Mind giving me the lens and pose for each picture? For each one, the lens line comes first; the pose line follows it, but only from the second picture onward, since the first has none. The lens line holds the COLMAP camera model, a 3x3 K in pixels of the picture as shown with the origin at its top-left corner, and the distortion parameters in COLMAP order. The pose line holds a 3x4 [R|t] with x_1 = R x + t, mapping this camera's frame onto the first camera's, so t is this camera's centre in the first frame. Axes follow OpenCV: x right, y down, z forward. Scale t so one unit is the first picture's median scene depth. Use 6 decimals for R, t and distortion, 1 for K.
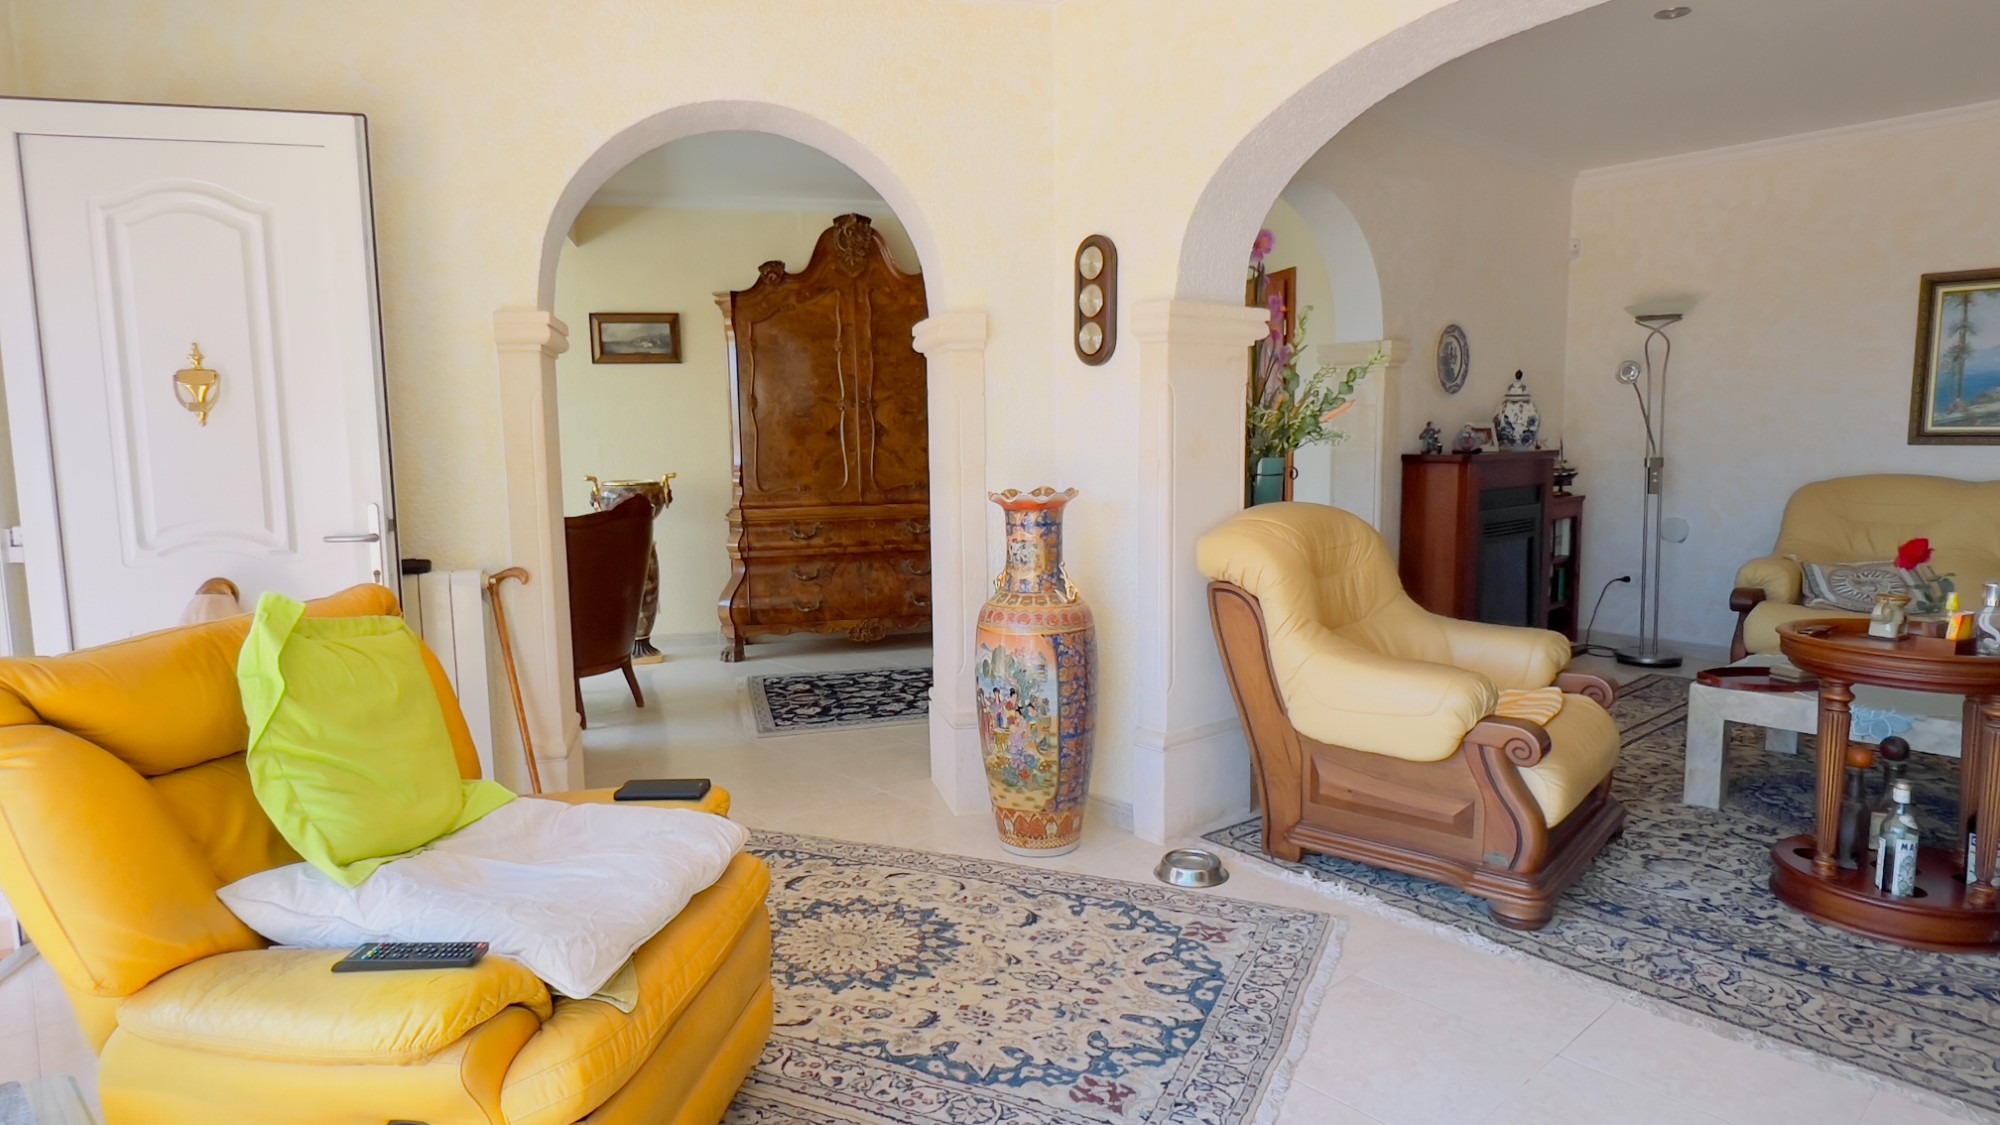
lens RADIAL K [[1145.0, 0, 998.5], [0, 1145.0, 568.8], [0, 0, 1]] dist [-0.008249, 0.000487]
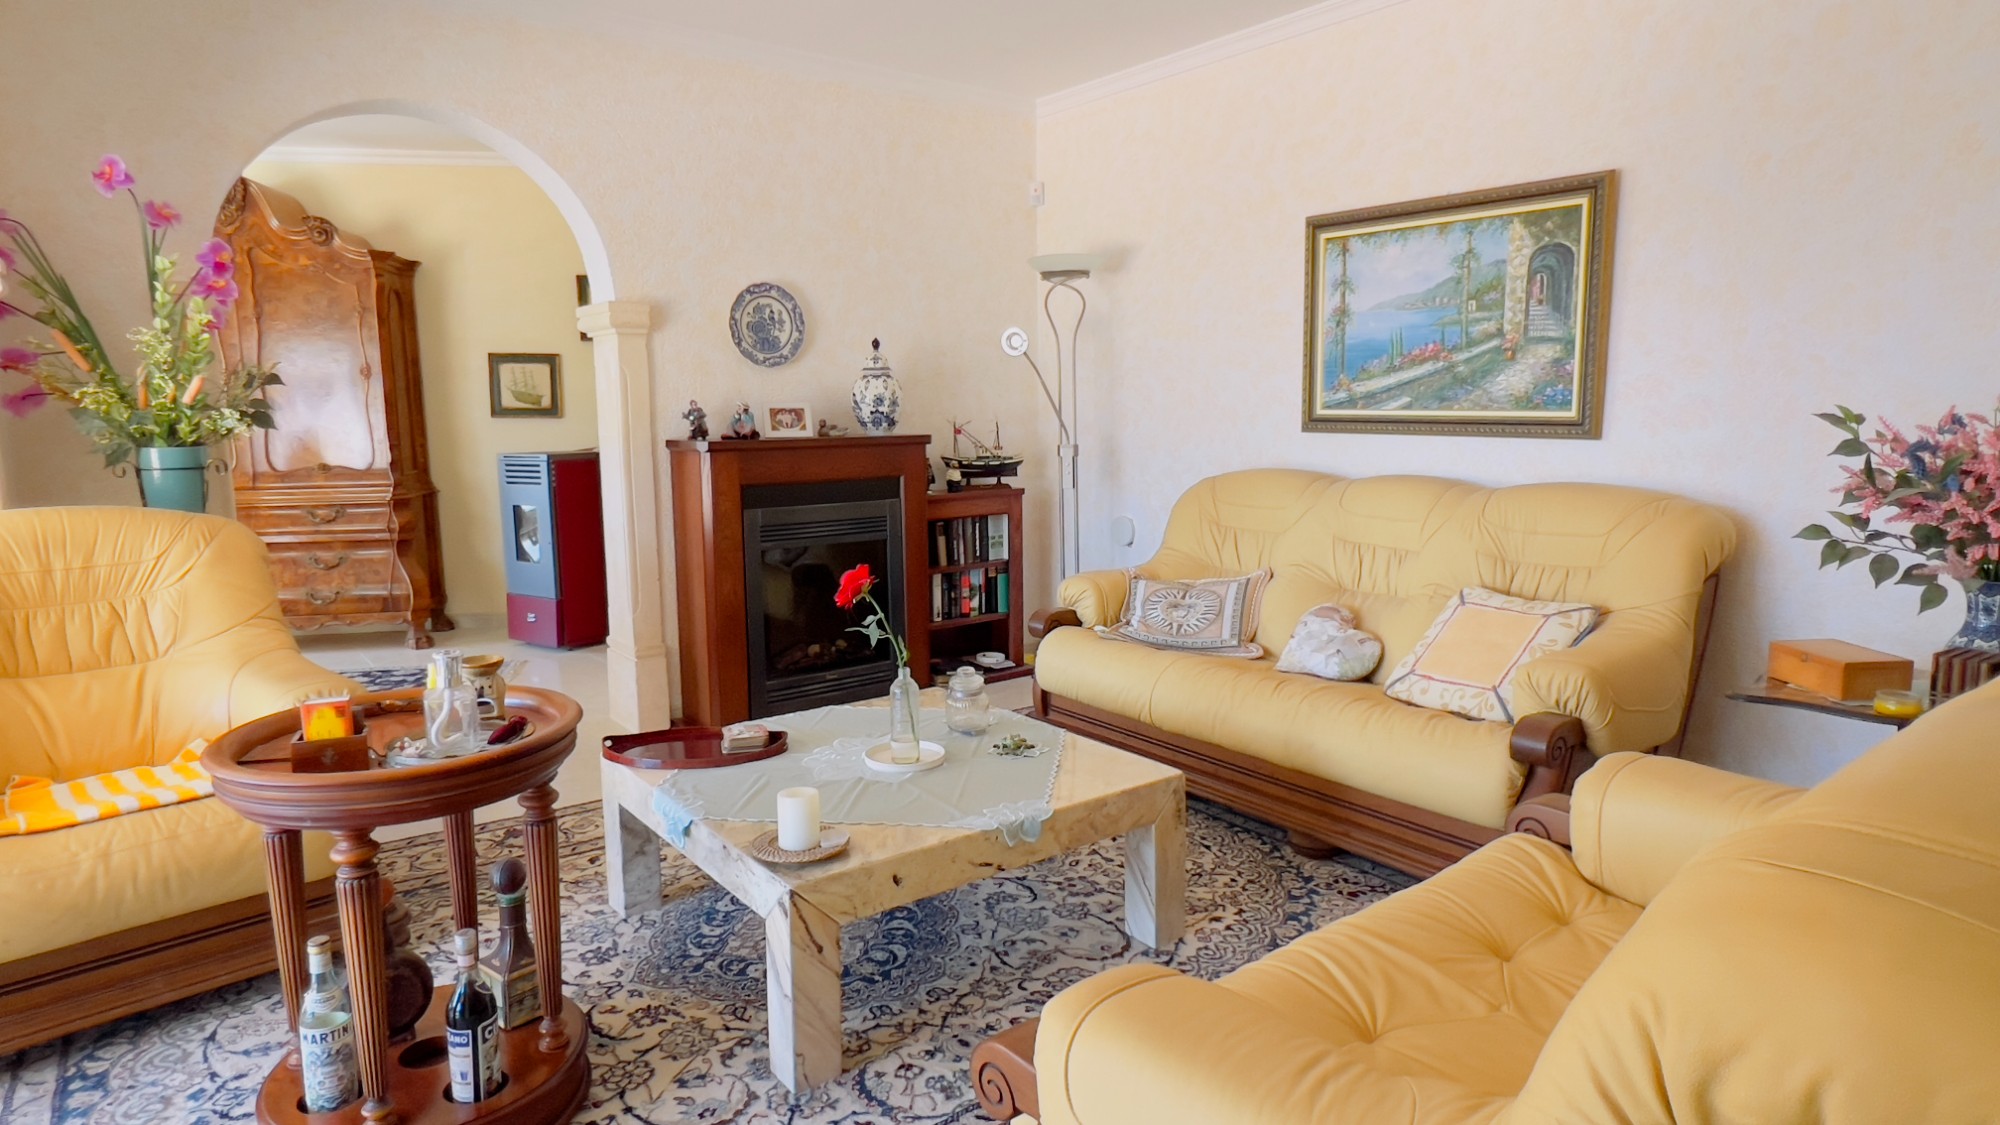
lens RADIAL K [[1145.0, 0, 998.5], [0, 1145.0, 568.8], [0, 0, 1]] dist [-0.008249, 0.000487]
pose [[0.997783, 0.015304, -0.064774, 0.646159], [-0.013749, 0.999608, 0.024387, -0.030023], [0.065122, -0.023443, 0.997602, 0.185352]]
